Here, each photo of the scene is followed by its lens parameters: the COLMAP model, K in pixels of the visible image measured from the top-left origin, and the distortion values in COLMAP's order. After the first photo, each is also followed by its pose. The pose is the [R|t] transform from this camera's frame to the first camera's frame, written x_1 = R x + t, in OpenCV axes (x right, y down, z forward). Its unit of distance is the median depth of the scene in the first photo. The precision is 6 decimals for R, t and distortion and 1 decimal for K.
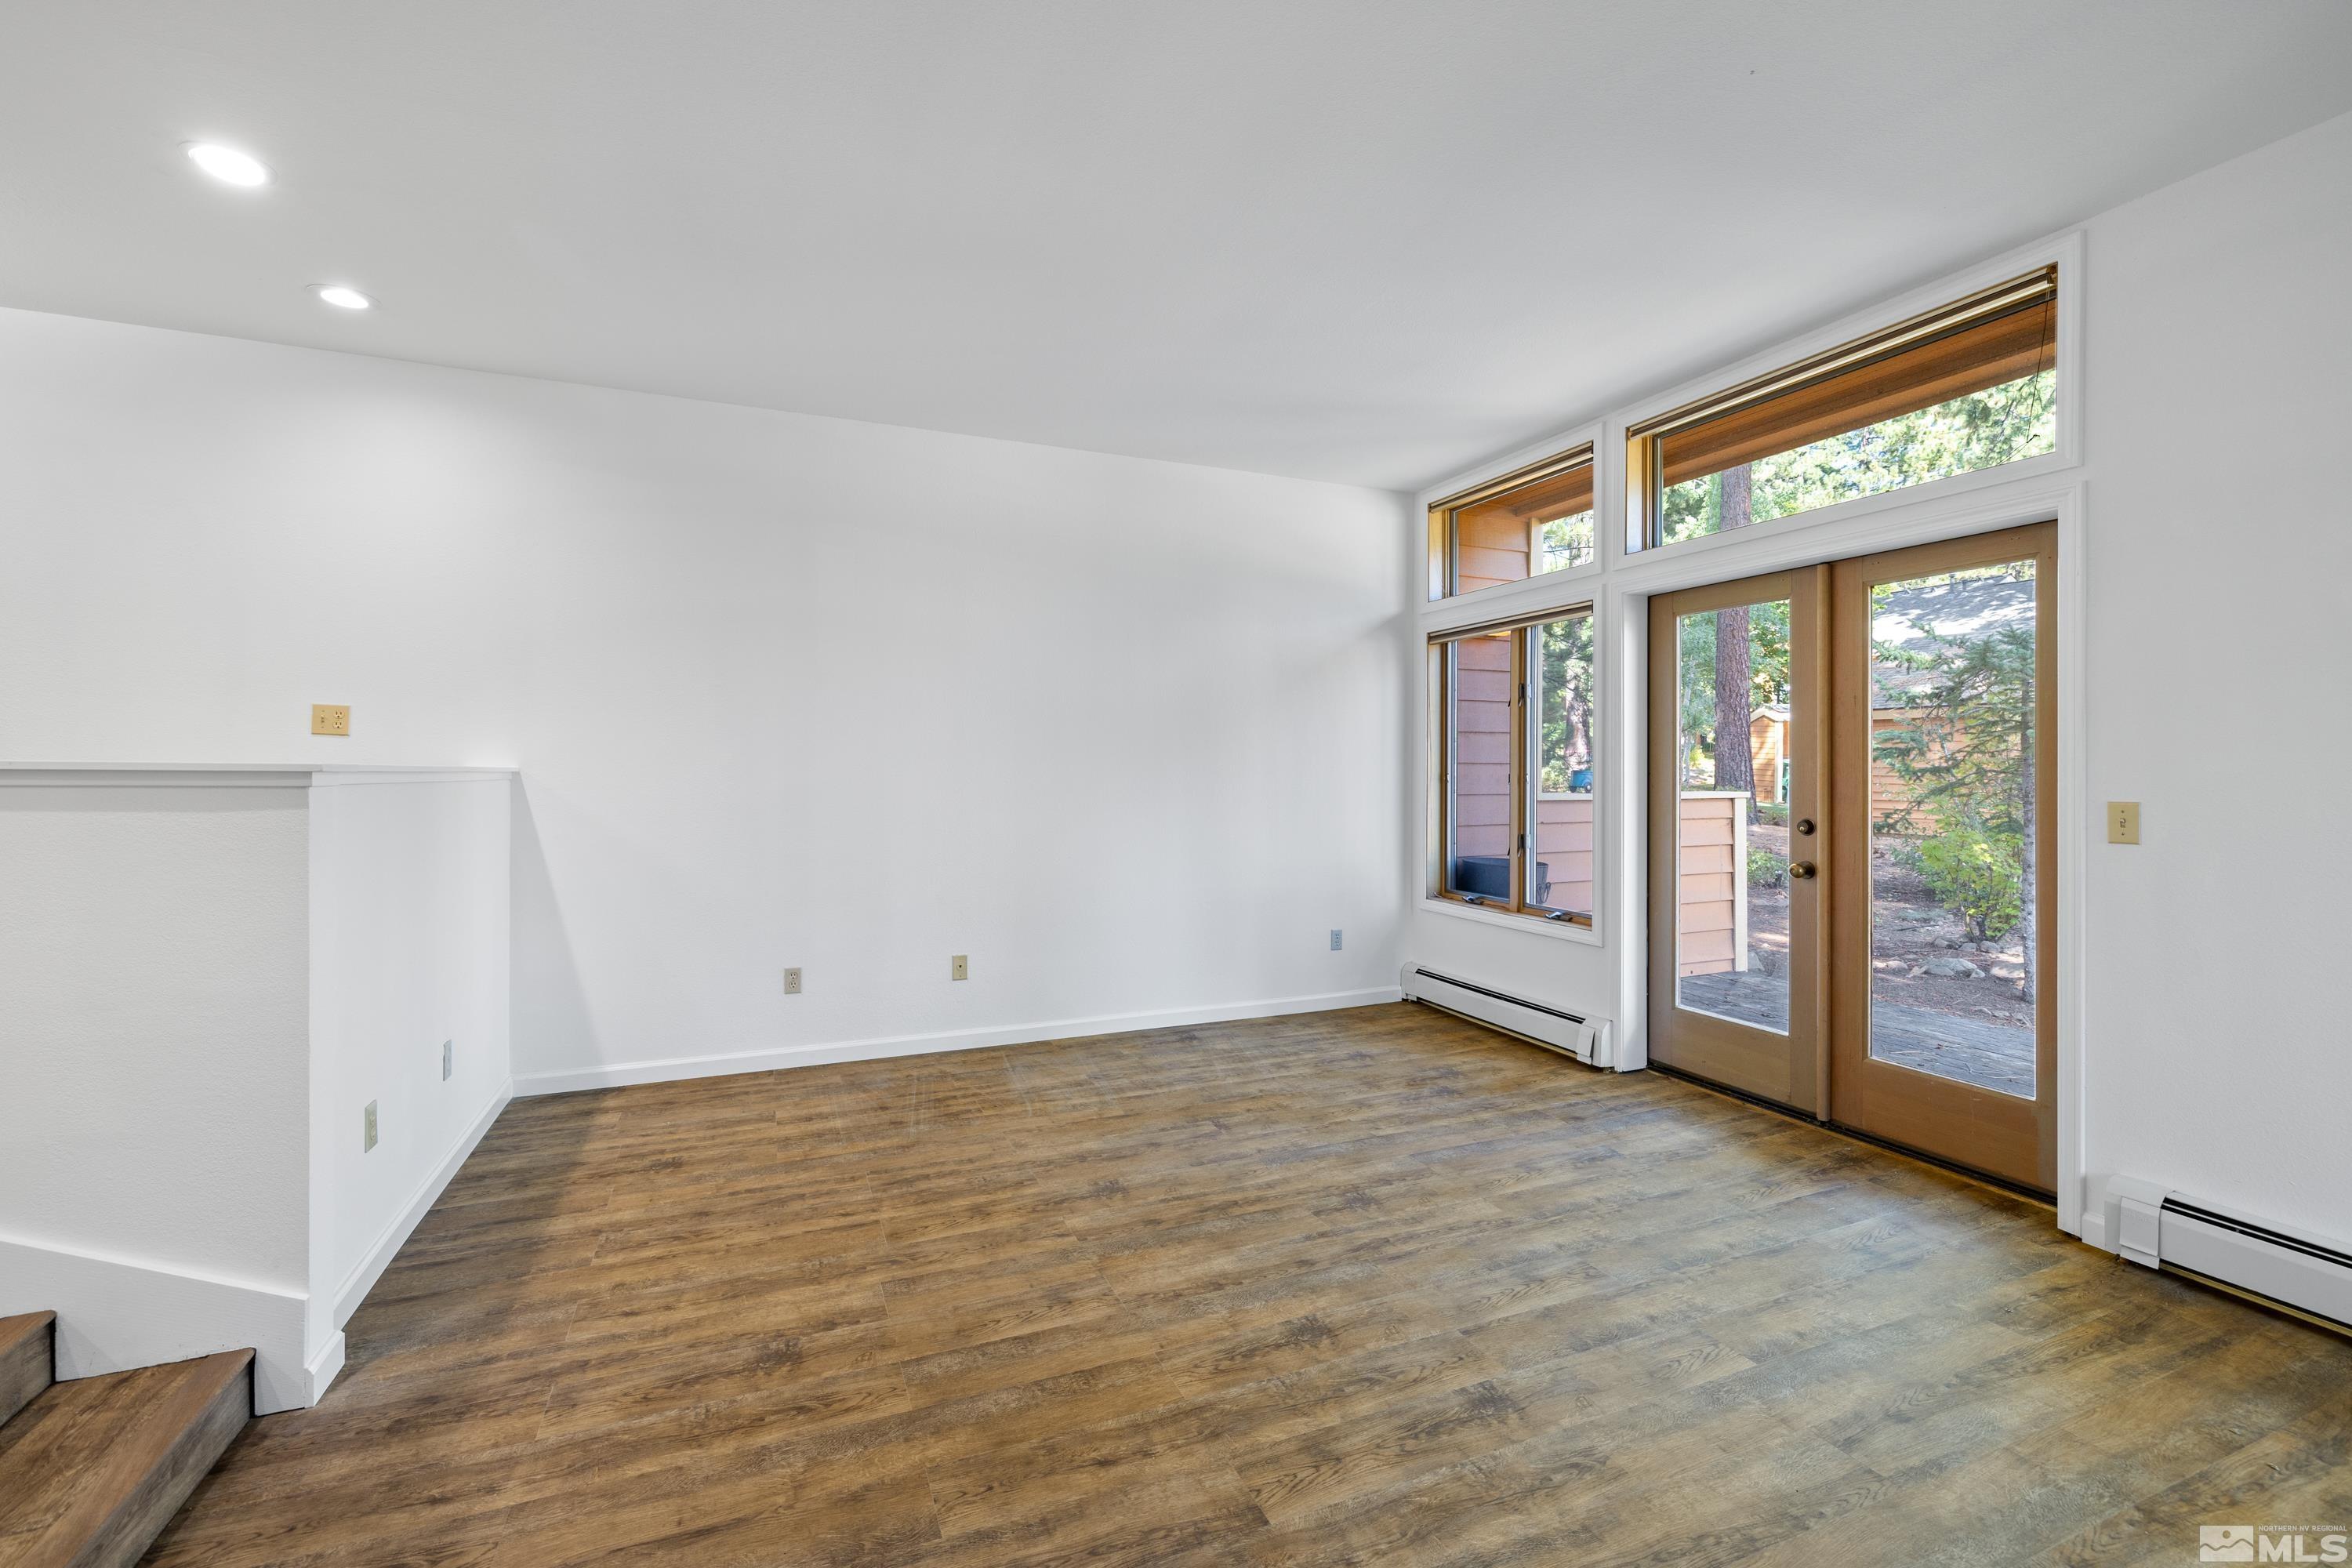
lens RADIAL K [[987.4, 0, 1171.1], [0, 987.4, 774.8], [0, 0, 1]] dist [-0.001057, 0.001388]
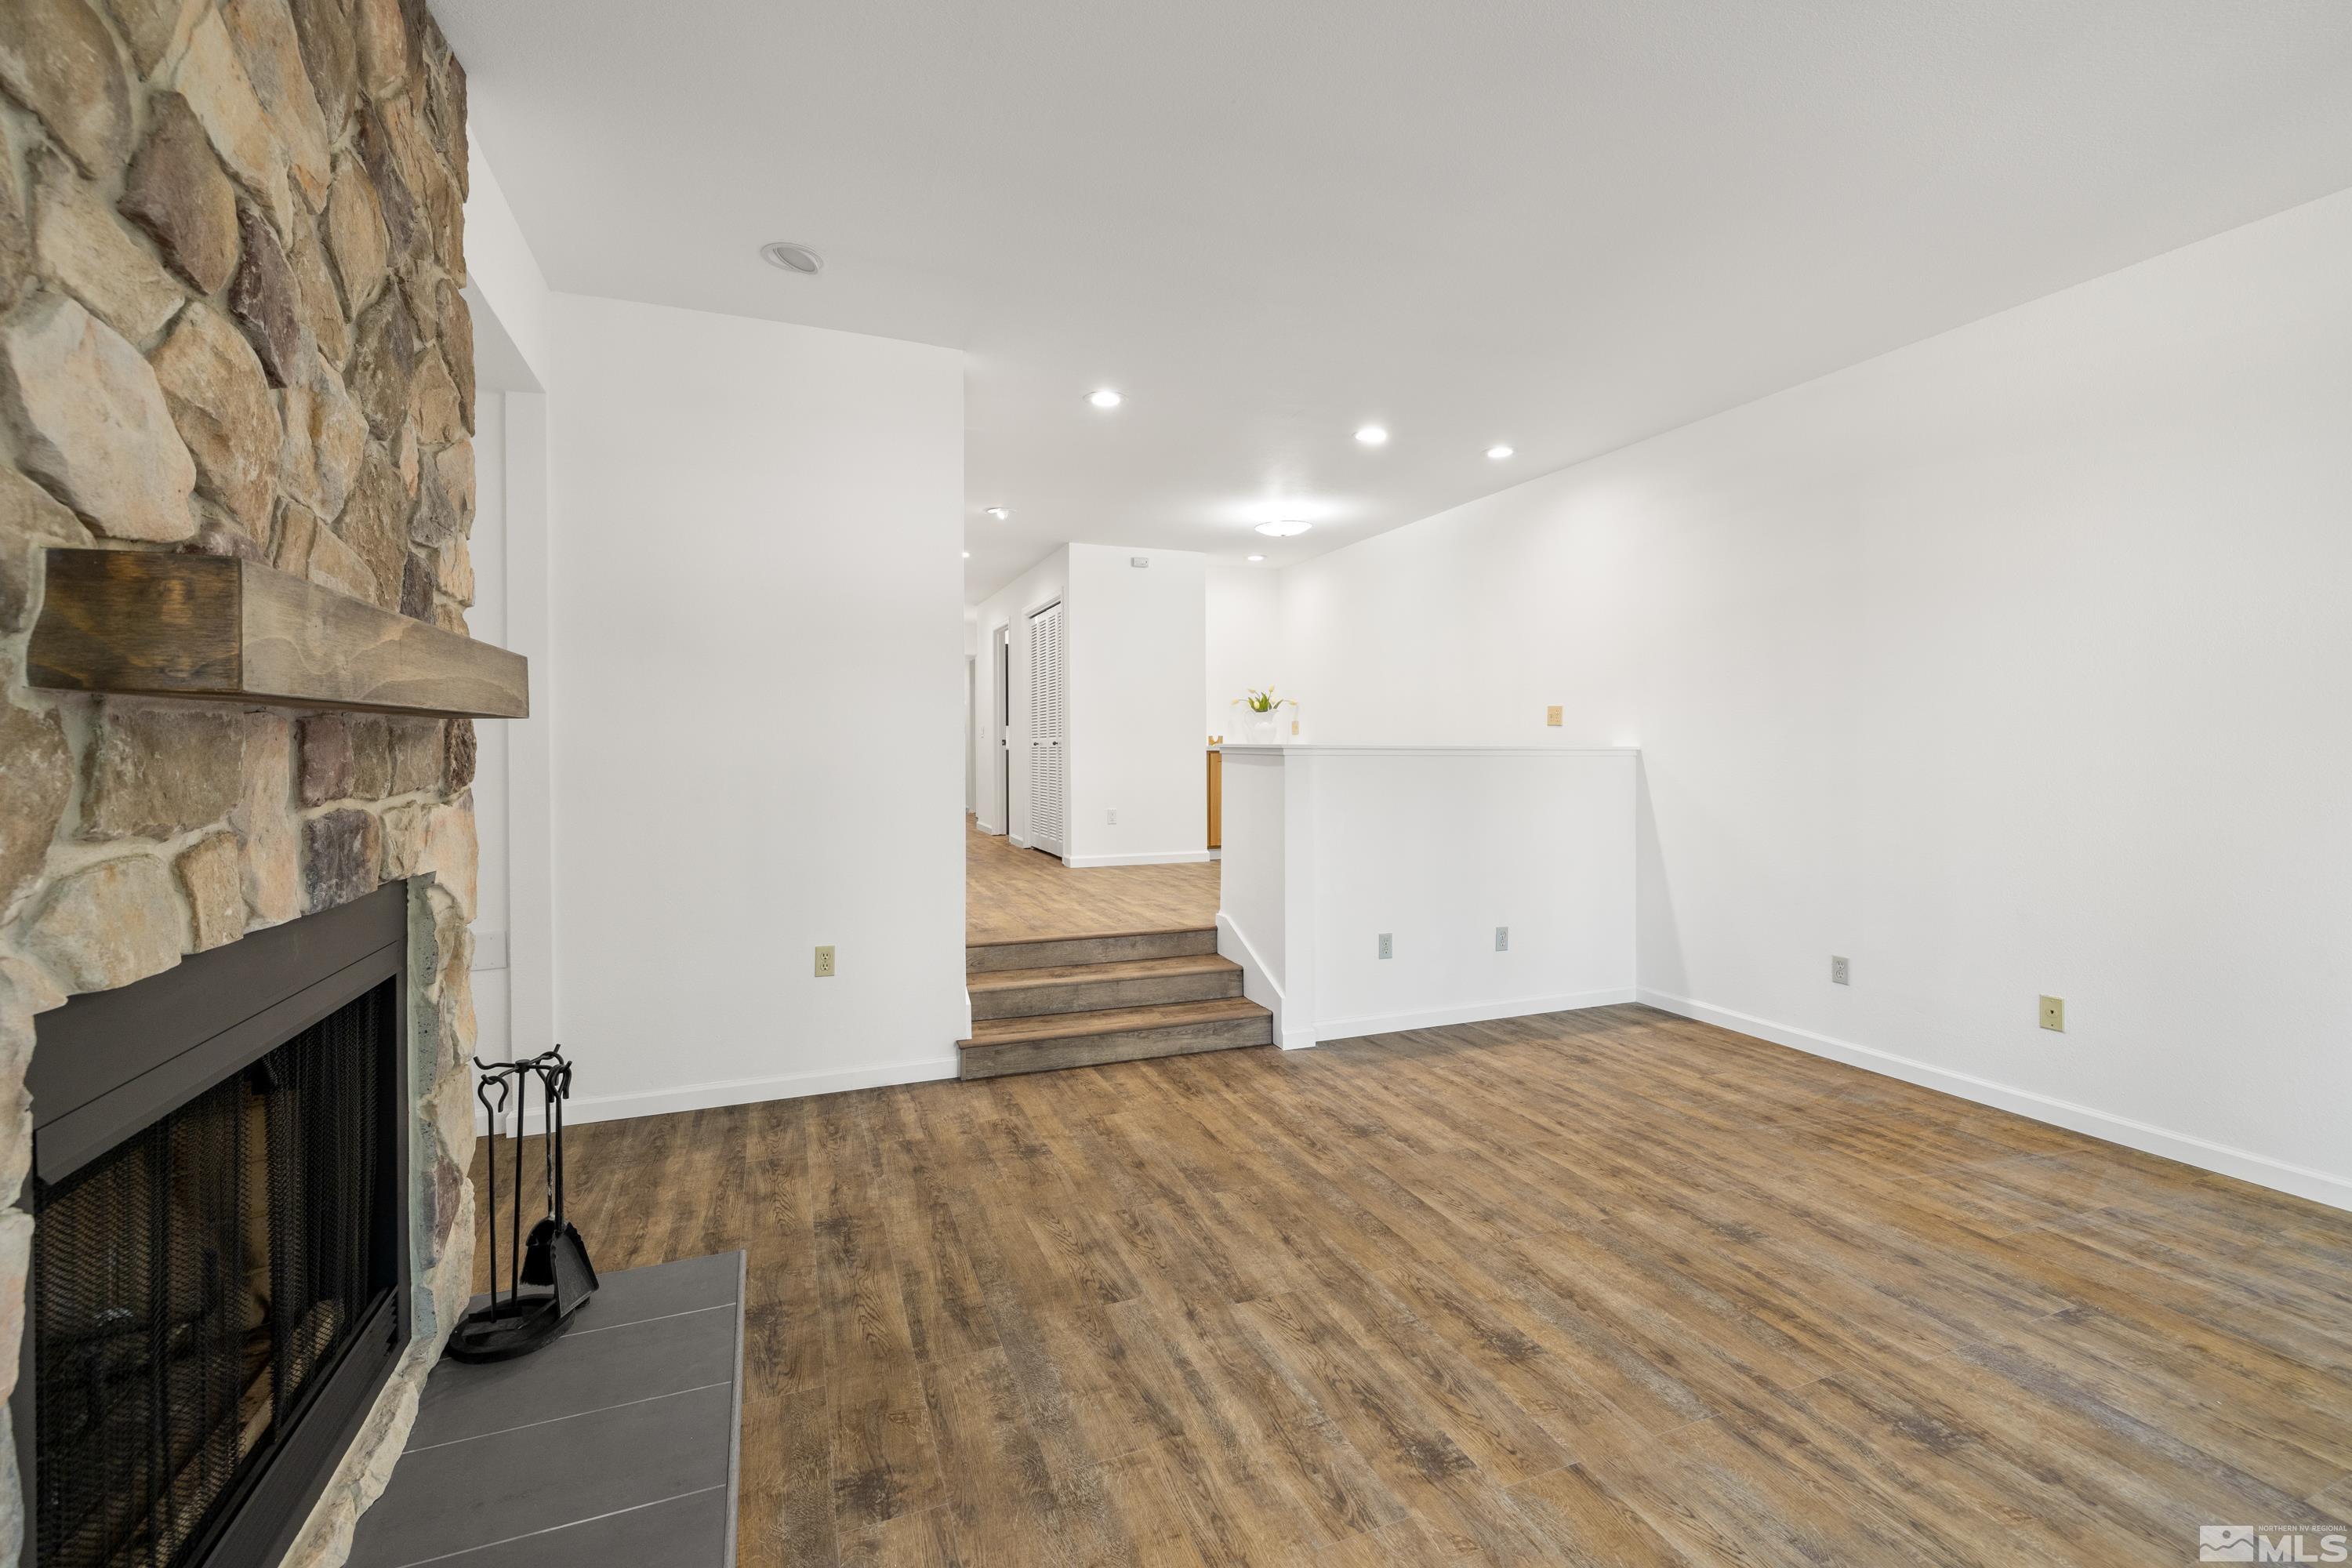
lens RADIAL K [[987.4, 0, 1163.0], [0, 987.4, 764.0], [0, 0, 1]] dist [-0.001057, 0.001388]
pose [[-0.025259, 0.012909, -0.999598, 0.913423], [-0.006154, 0.999896, 0.013068, 0.003408], [0.999662, 0.006481, -0.025177, 0.588827]]
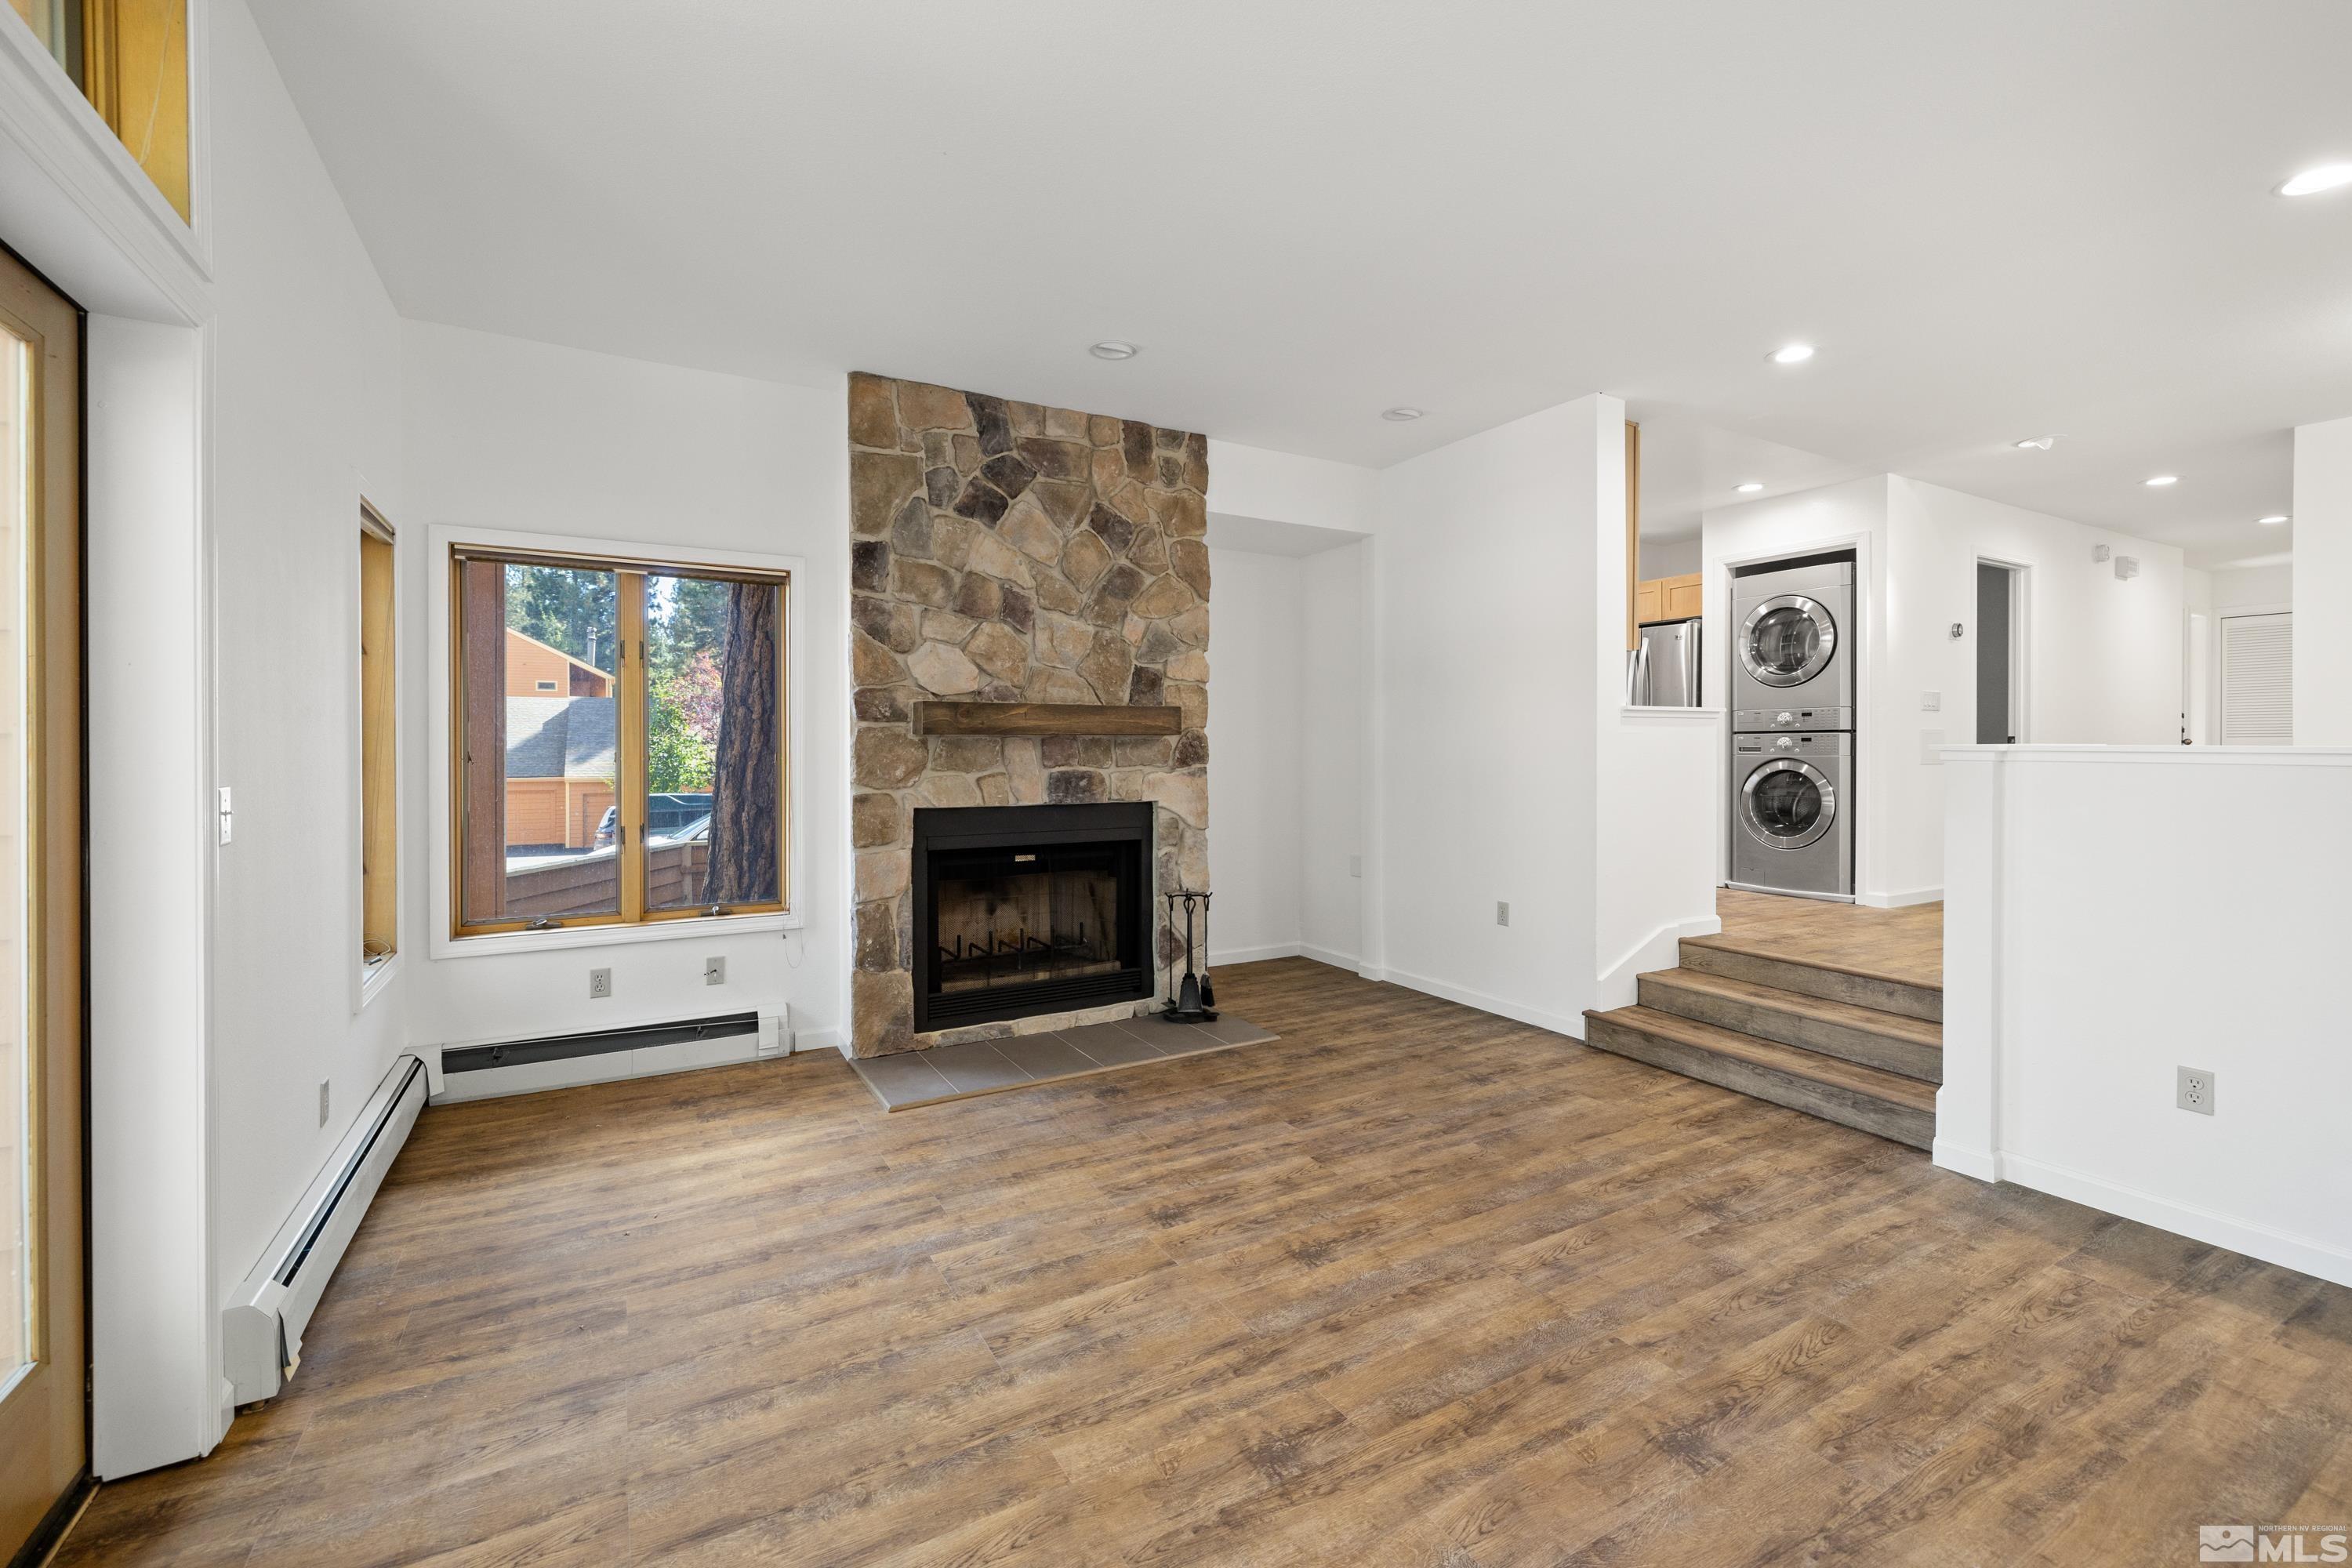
lens RADIAL K [[987.4, 0, 1169.5], [0, 987.4, 760.6], [0, 0, 1]] dist [-0.001057, 0.001388]
pose [[-0.993301, -0.002793, -0.115519, 0.363924], [-0.005304, 0.999756, 0.021430, -0.010565], [0.115431, 0.021899, -0.993074, 1.761088]]
